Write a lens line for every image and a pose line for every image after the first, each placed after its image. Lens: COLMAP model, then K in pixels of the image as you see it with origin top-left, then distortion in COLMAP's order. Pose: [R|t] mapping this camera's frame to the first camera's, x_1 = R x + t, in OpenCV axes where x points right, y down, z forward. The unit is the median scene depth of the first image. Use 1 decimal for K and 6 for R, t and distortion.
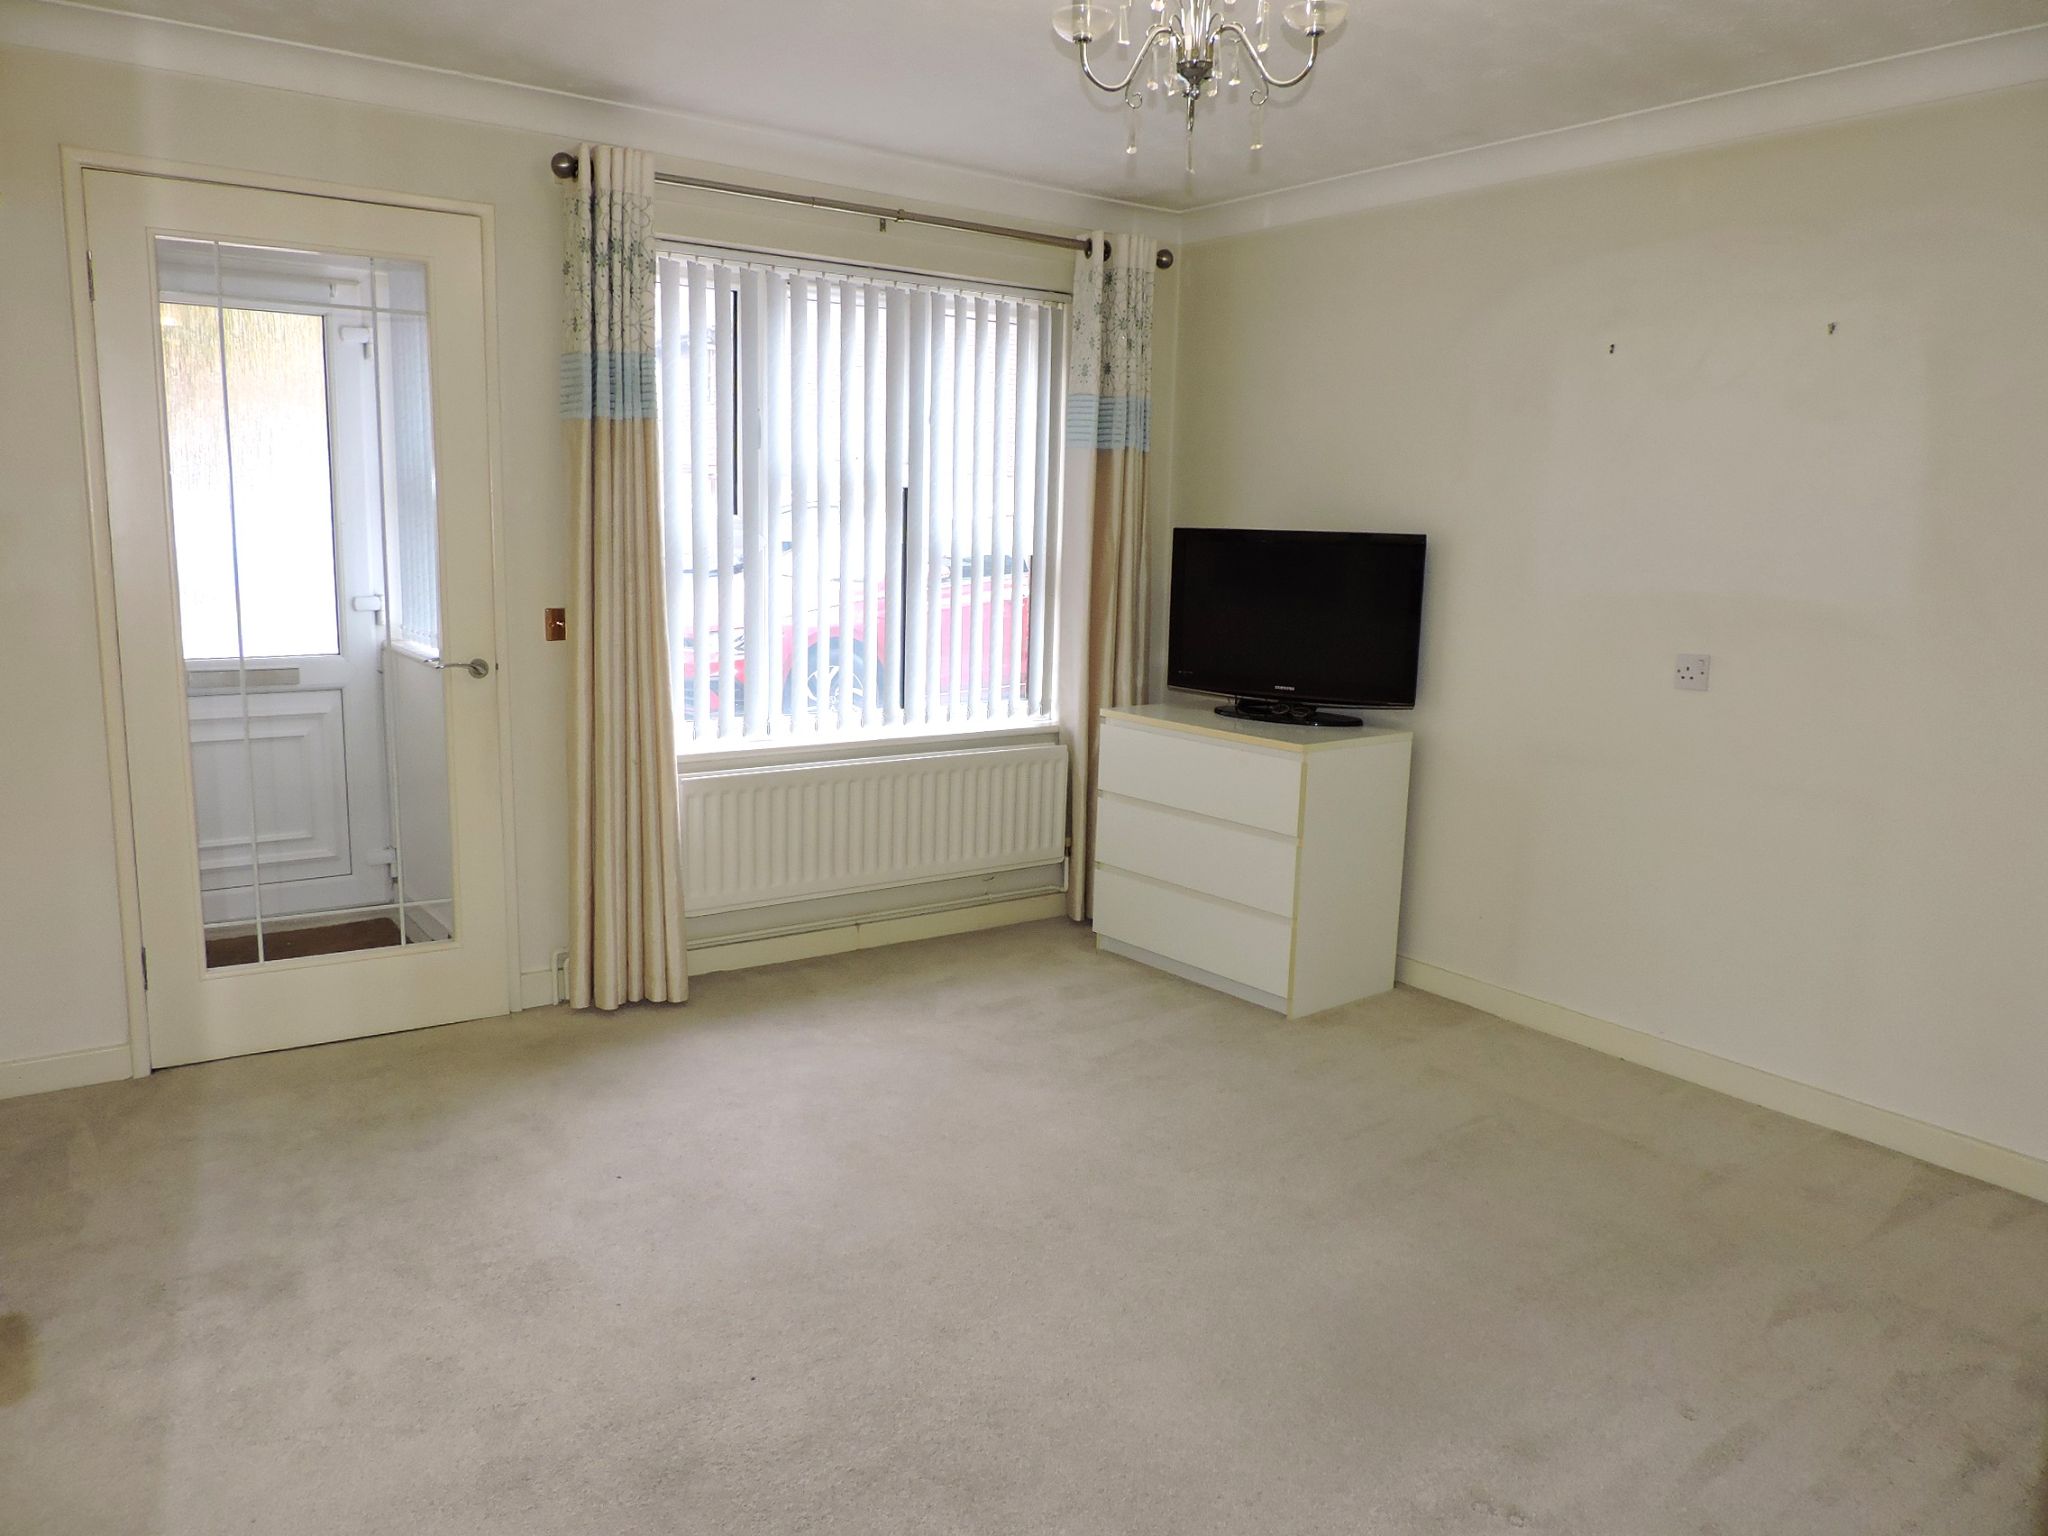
lens RADIAL K [[1472.0, 0, 1017.4], [0, 1472.0, 780.3], [0, 0, 1]] dist [-0.008584, 0.001852]
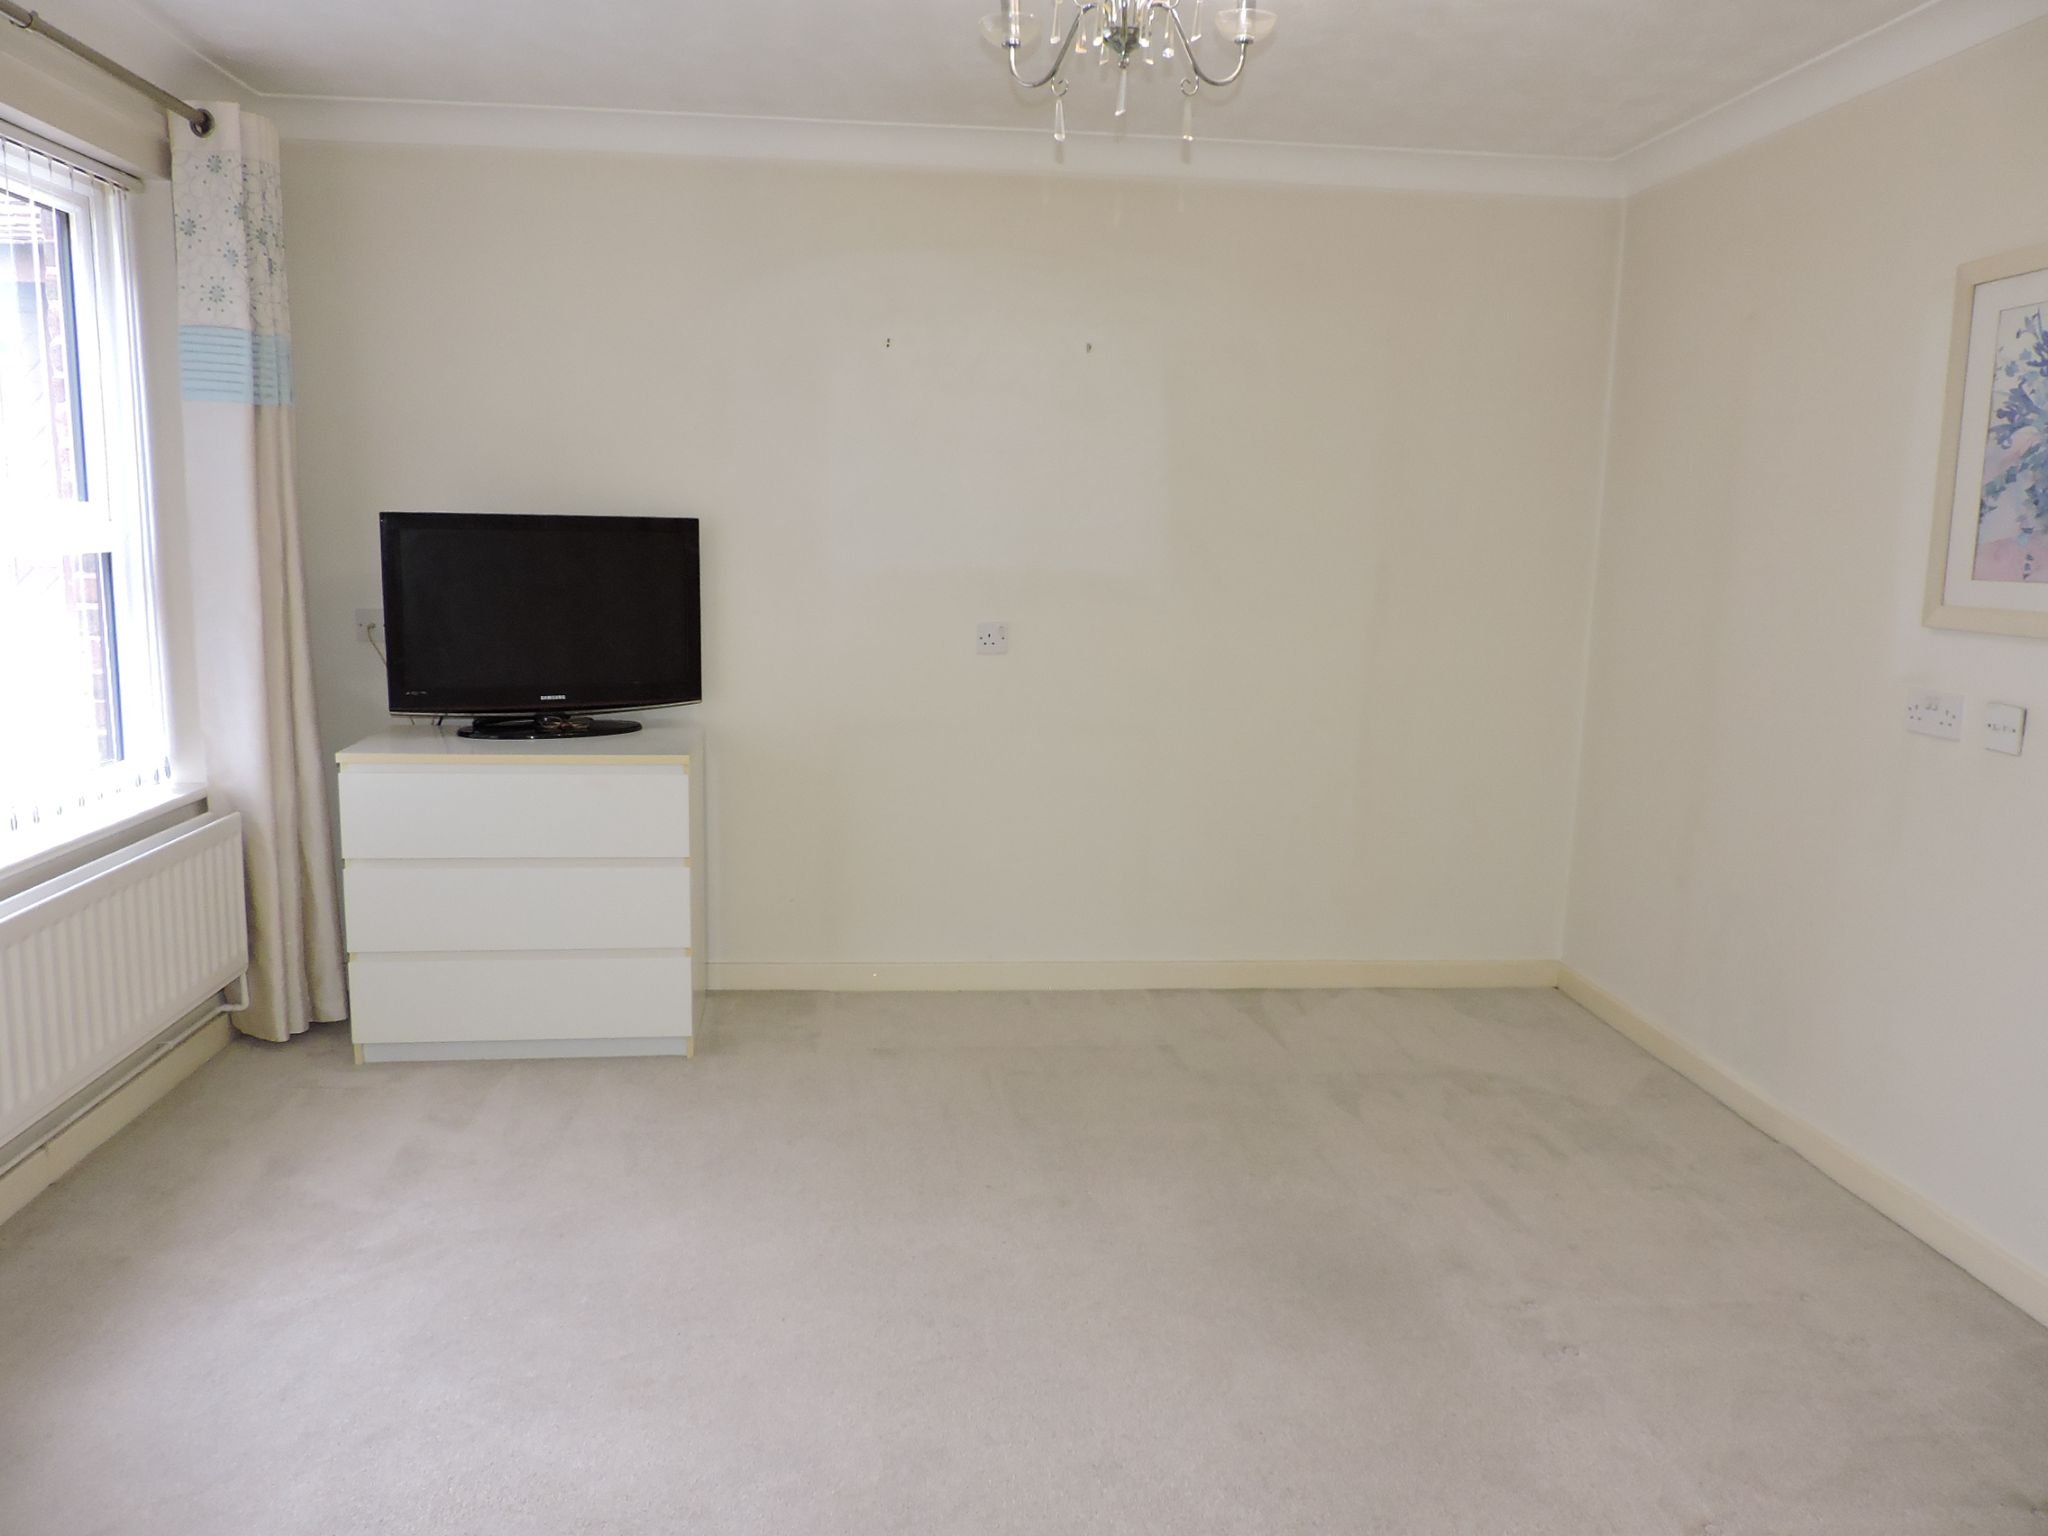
lens RADIAL K [[1472.0, 0, 1029.3], [0, 1472.0, 771.2], [0, 0, 1]] dist [-0.008584, 0.001852]
pose [[0.511333, -0.155808, 0.845141, -0.438121], [0.141025, 0.985309, 0.096325, -0.067592], [-0.847733, 0.069932, 0.525794, 0.332438]]
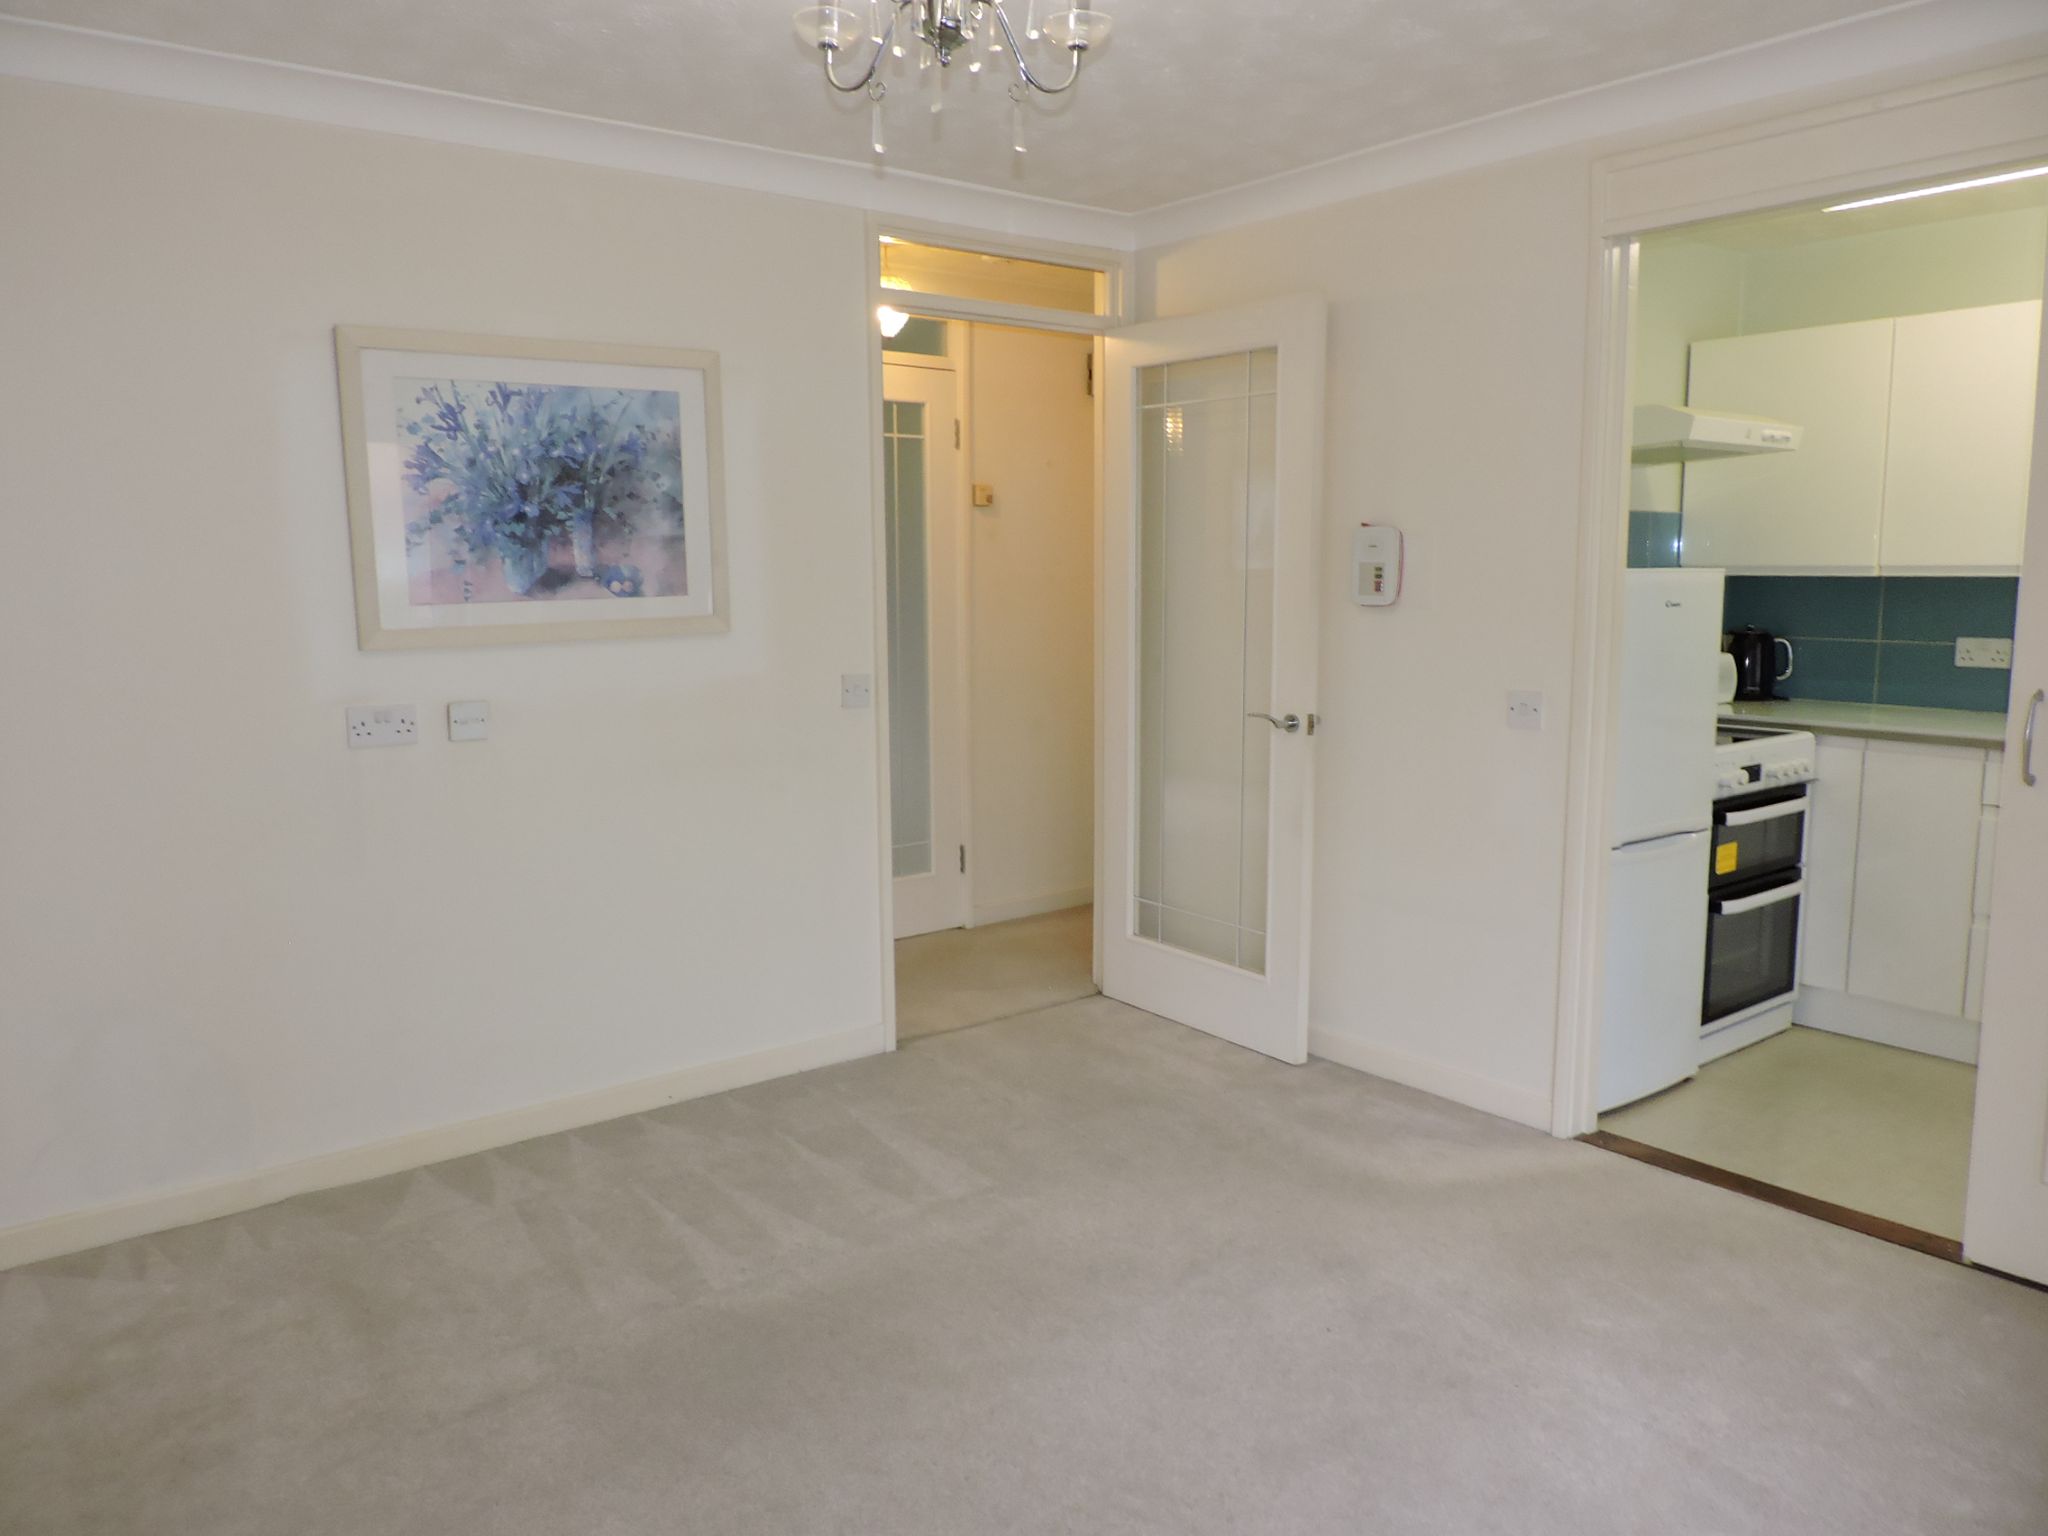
lens RADIAL K [[1472.0, 0, 1026.7], [0, 1472.0, 771.3], [0, 0, 1]] dist [-0.008584, 0.001852]
pose [[-0.999389, -0.012942, -0.032461, 0.051140], [-0.022512, 0.948895, 0.314787, -0.197513], [0.026729, 0.315326, -0.948607, 1.087659]]
